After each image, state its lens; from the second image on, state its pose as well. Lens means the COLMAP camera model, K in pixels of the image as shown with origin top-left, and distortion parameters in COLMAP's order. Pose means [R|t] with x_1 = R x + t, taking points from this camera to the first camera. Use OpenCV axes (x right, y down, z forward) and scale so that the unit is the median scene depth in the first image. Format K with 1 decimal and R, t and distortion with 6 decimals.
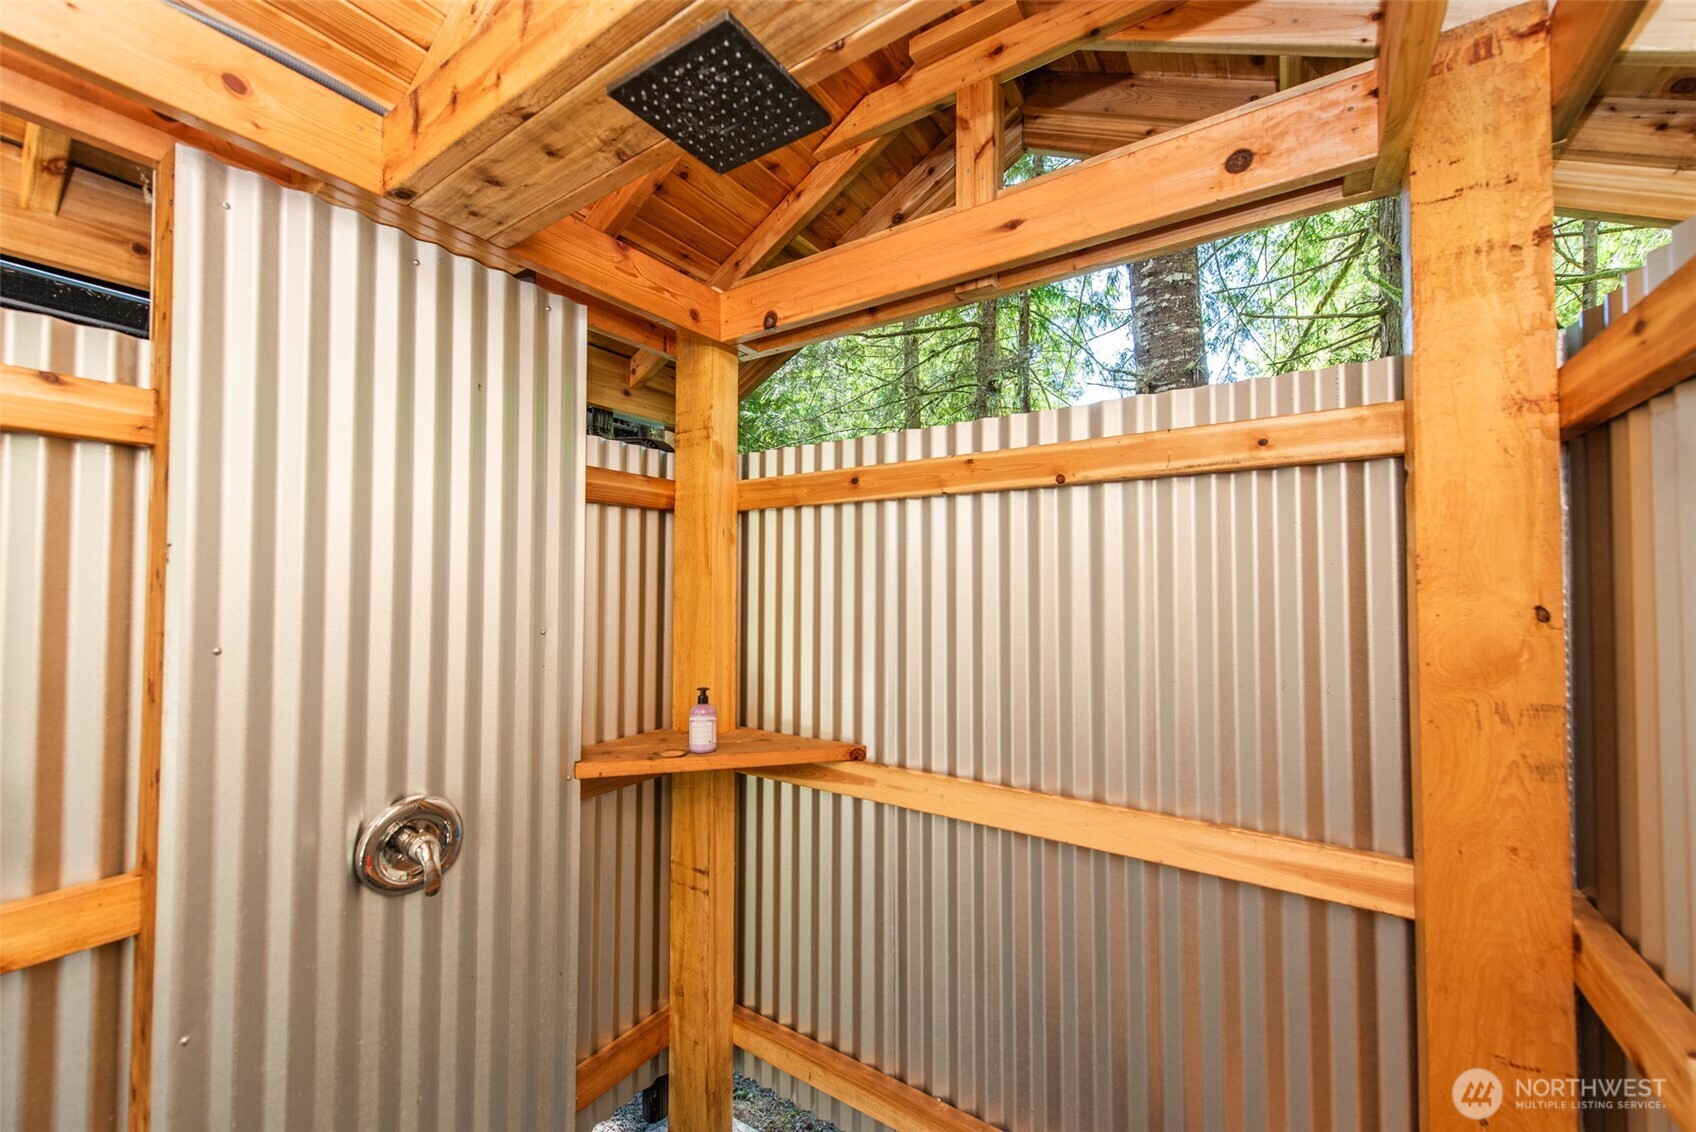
lens RADIAL K [[665.9, 0, 843.8], [0, 665.9, 566.9], [0, 0, 1]] dist [0.009281, -0.001918]
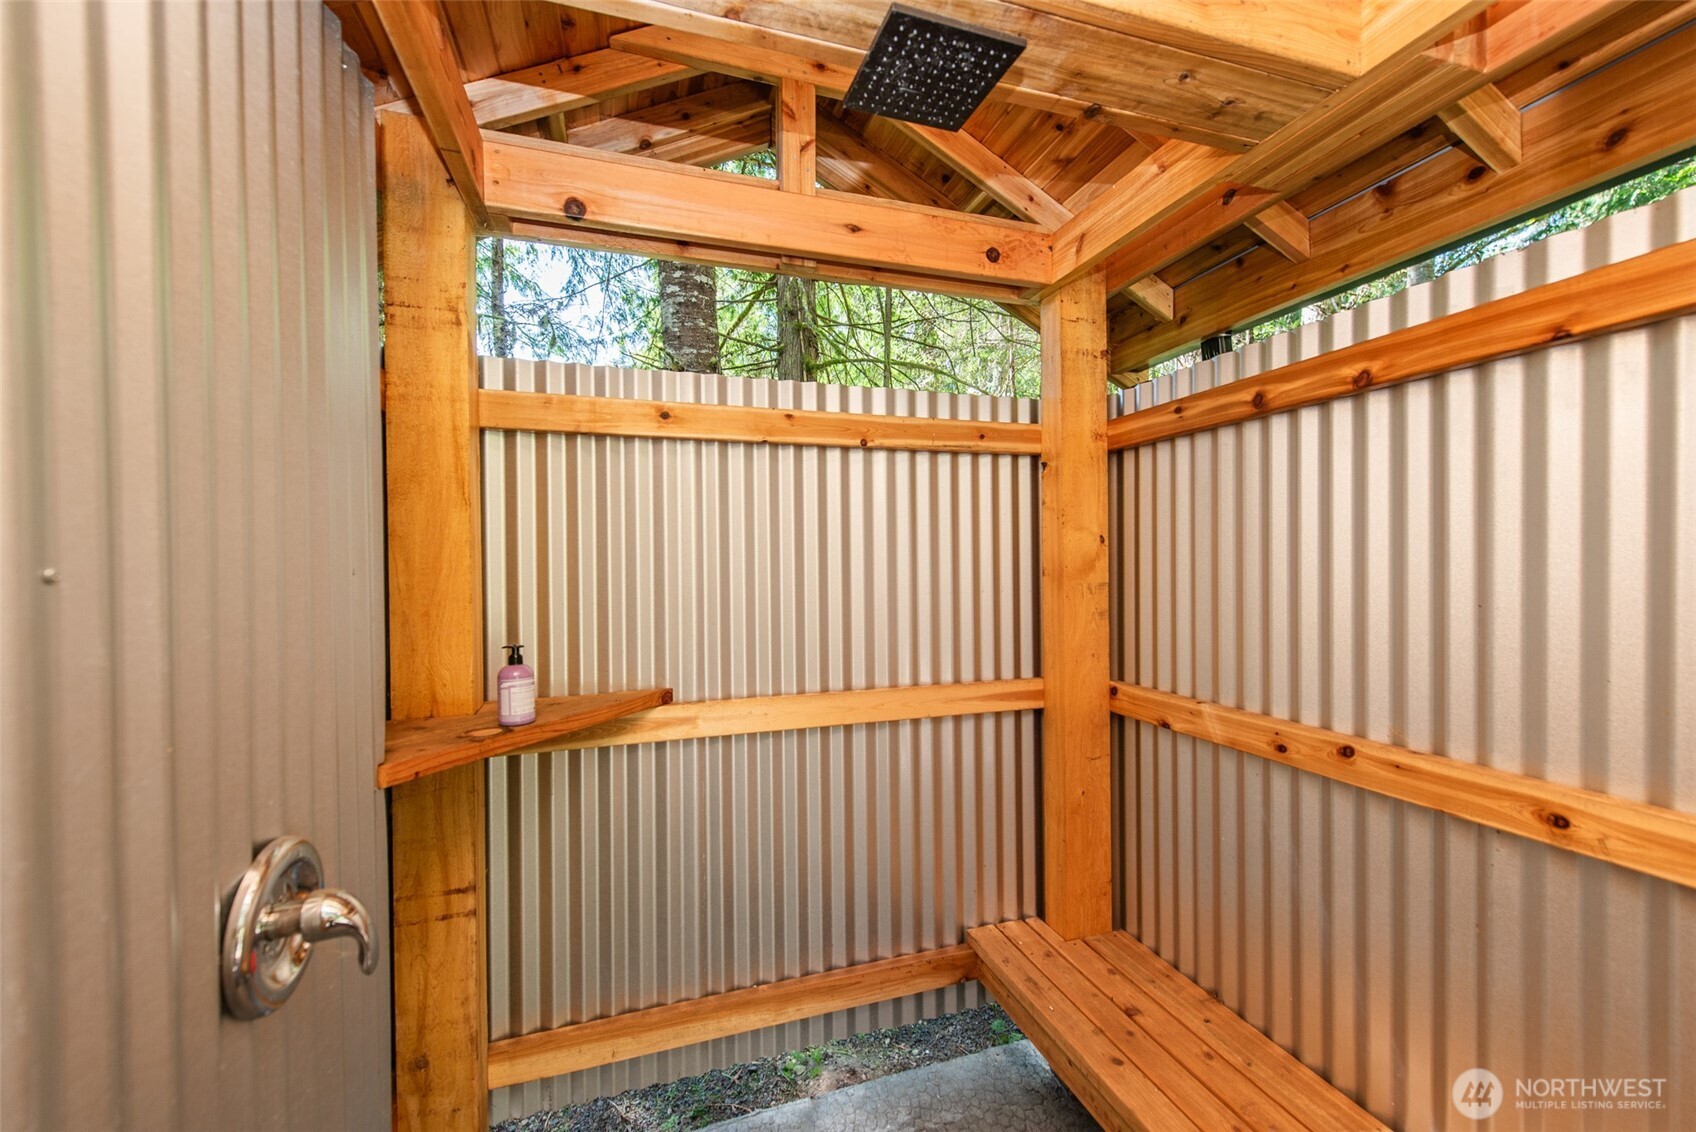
lens RADIAL K [[665.9, 0, 845.7], [0, 665.9, 567.2], [0, 0, 1]] dist [0.009281, -0.001918]
pose [[0.612637, -0.014113, 0.790239, -0.656899], [-0.012881, 0.999530, 0.027836, 0.066347], [-0.790260, -0.027232, 0.612167, 0.221283]]
